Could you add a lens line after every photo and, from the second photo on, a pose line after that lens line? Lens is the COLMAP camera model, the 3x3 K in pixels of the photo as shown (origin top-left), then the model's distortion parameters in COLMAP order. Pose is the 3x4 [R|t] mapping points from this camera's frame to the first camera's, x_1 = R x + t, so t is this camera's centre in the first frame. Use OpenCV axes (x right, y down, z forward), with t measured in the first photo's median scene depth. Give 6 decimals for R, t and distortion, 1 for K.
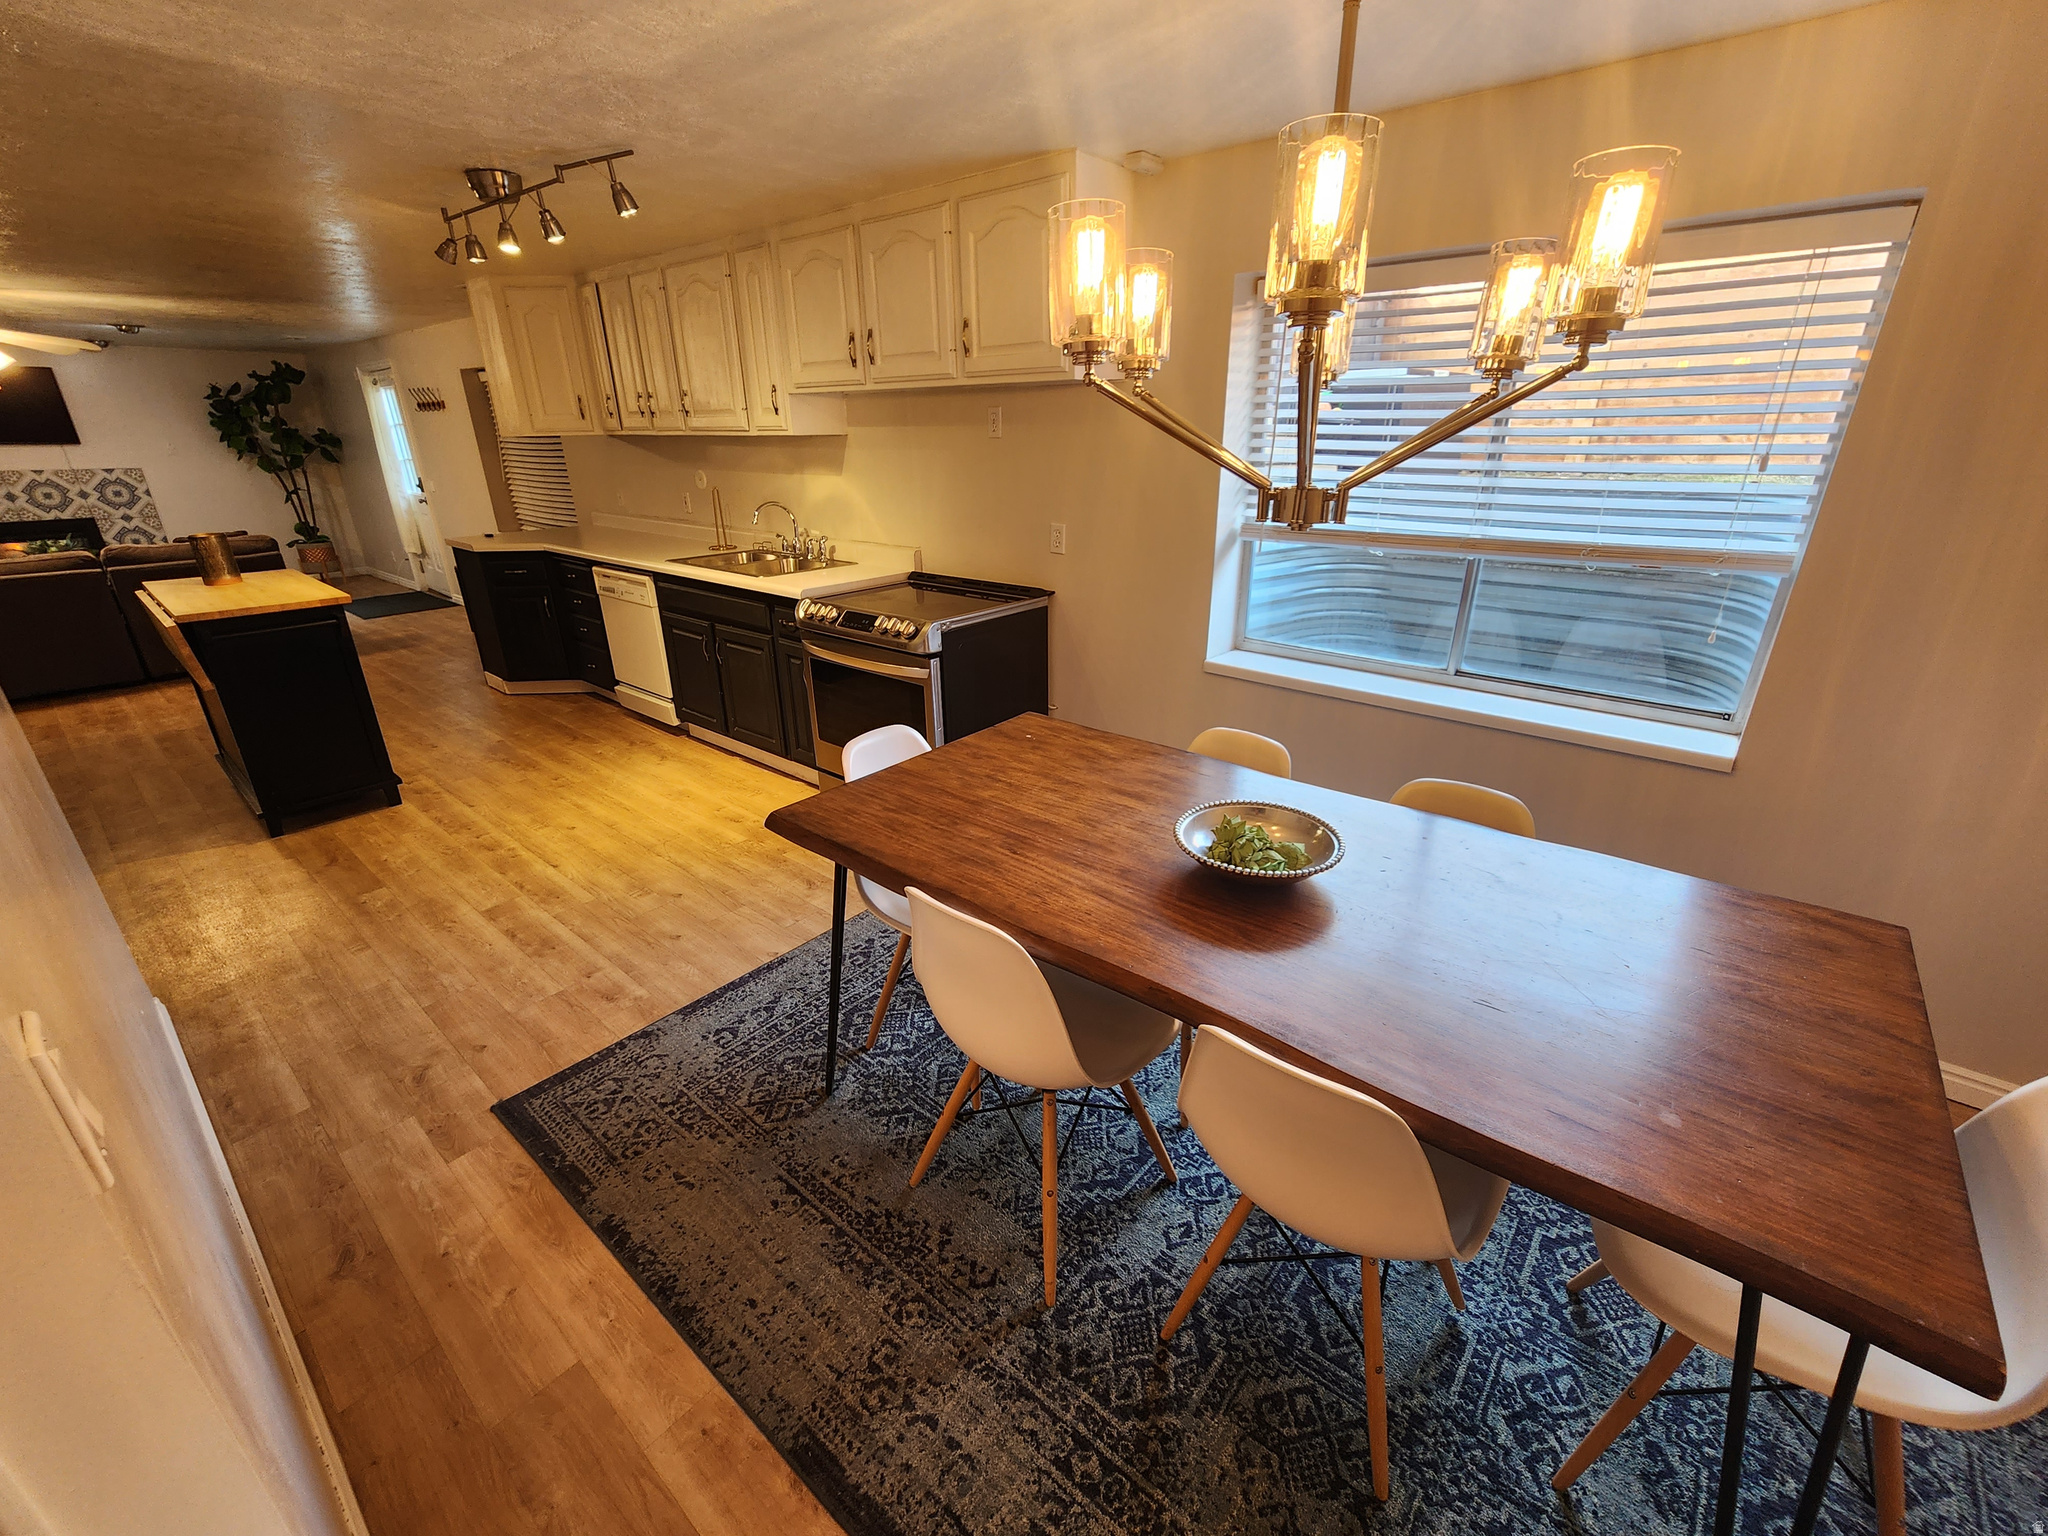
lens RADIAL K [[842.2, 0, 1024.0], [0, 842.2, 768.0], [0, 0, 1]] dist [-0.000717, 0.000441]
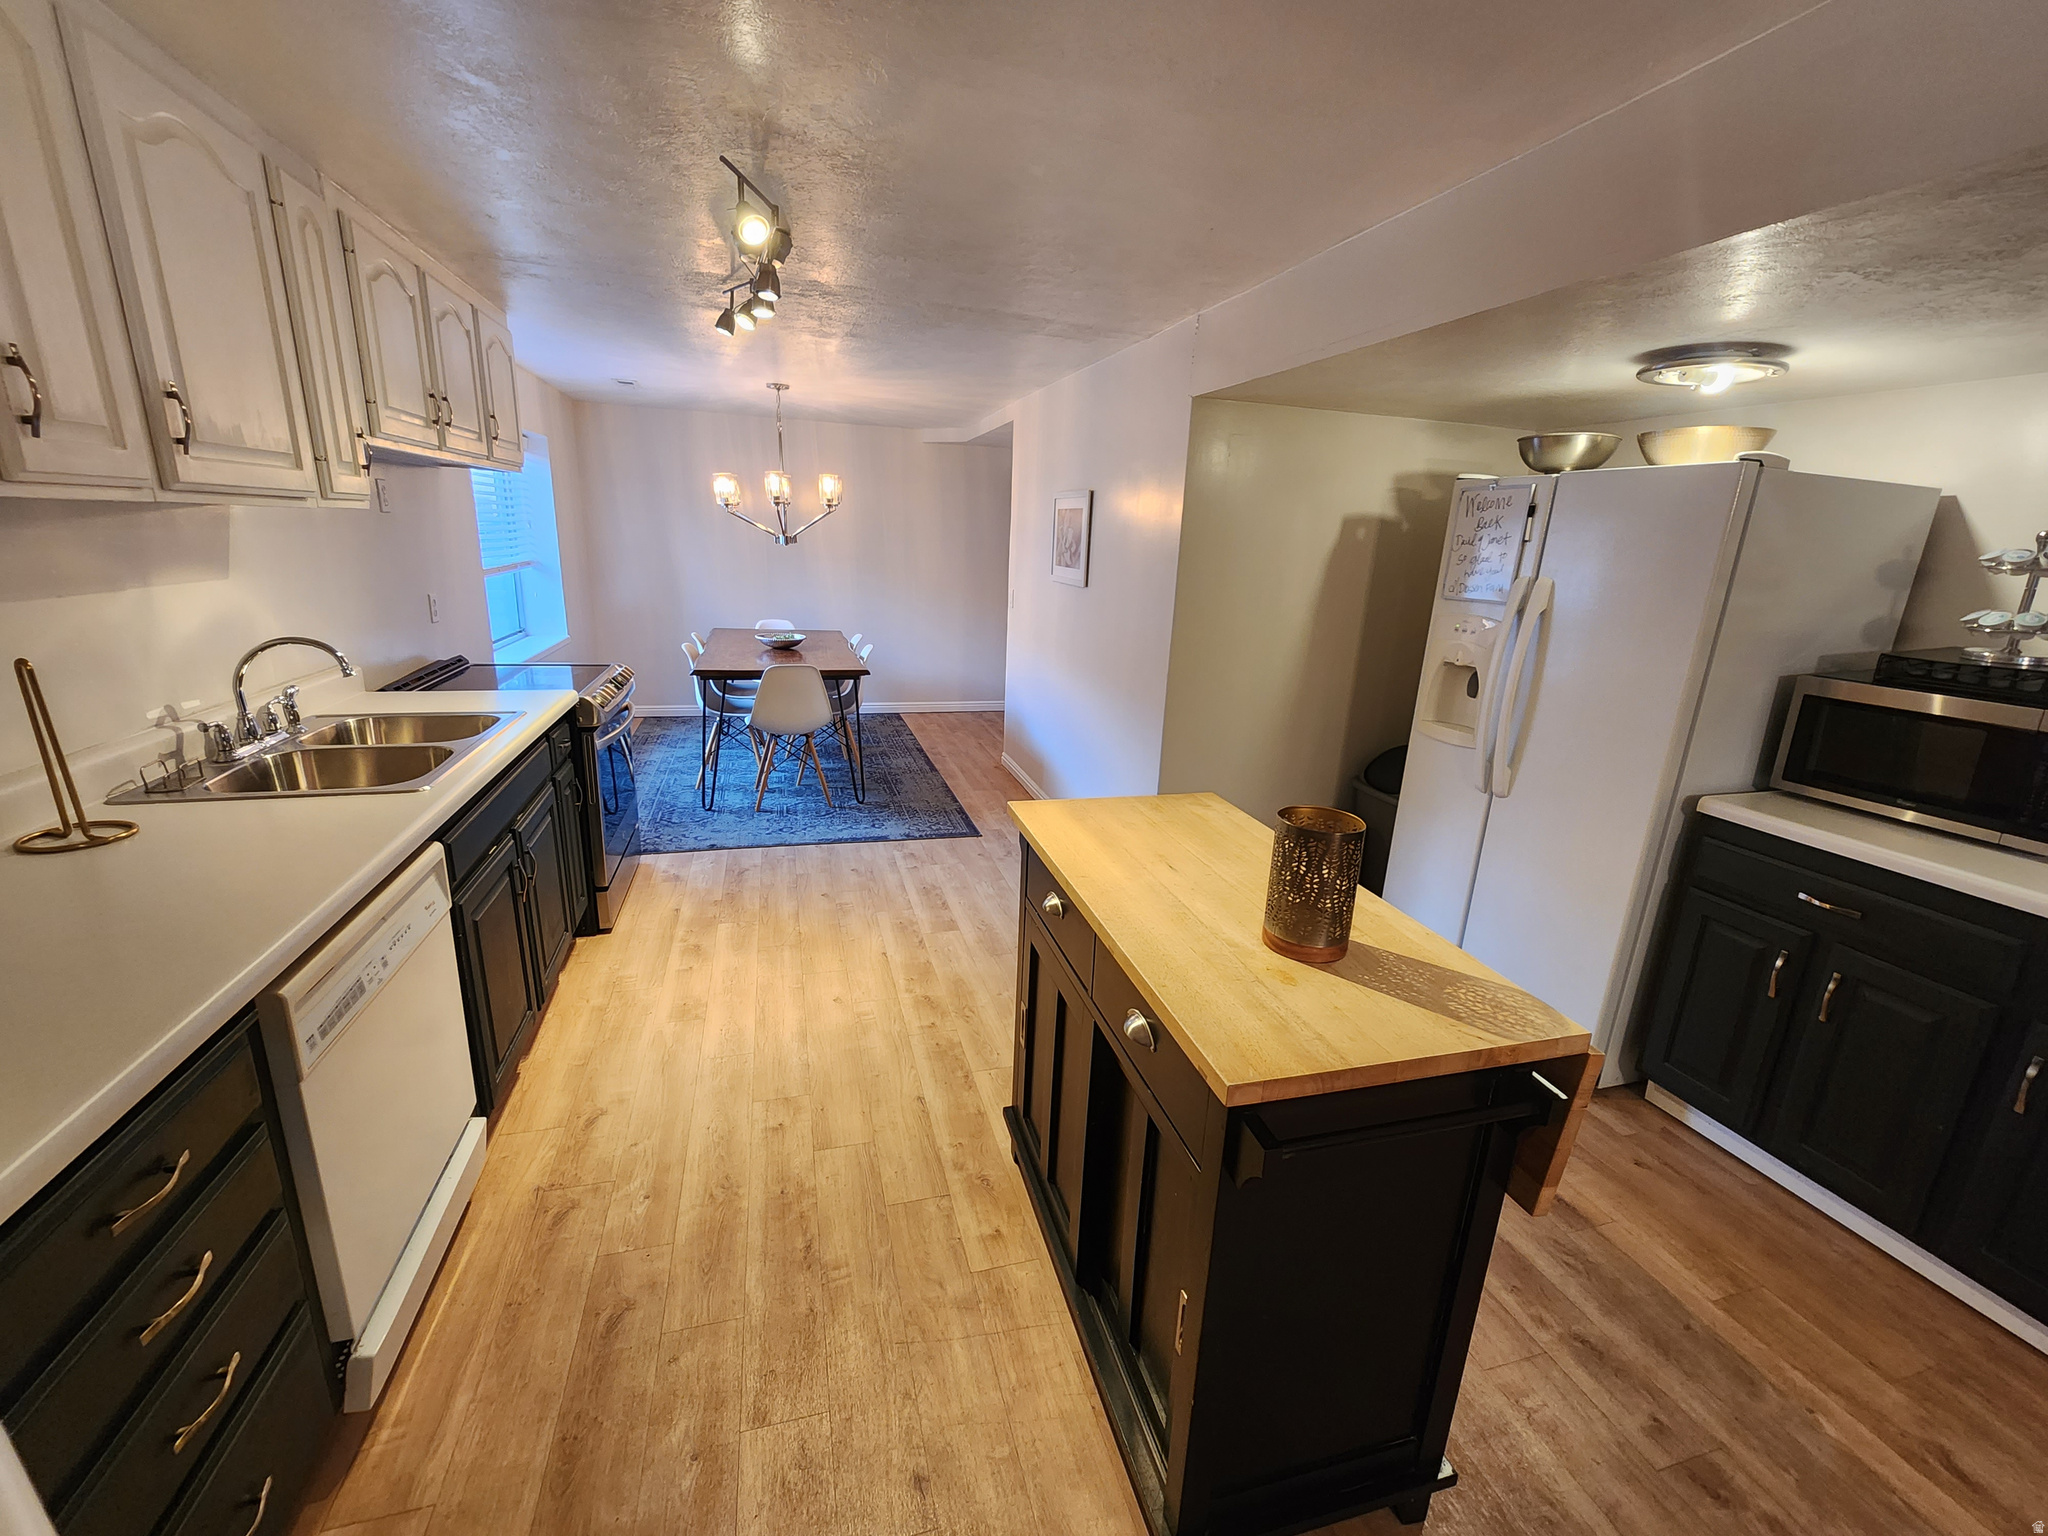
lens RADIAL K [[842.2, 0, 1024.0], [0, 842.2, 768.0], [0, 0, 1]] dist [-0.000717, 0.000441]
pose [[-0.826041, -0.173617, 0.536203, -1.171657], [0.183706, 0.816477, 0.547372, -0.557638], [-0.532831, 0.550656, -0.642549, 1.419143]]
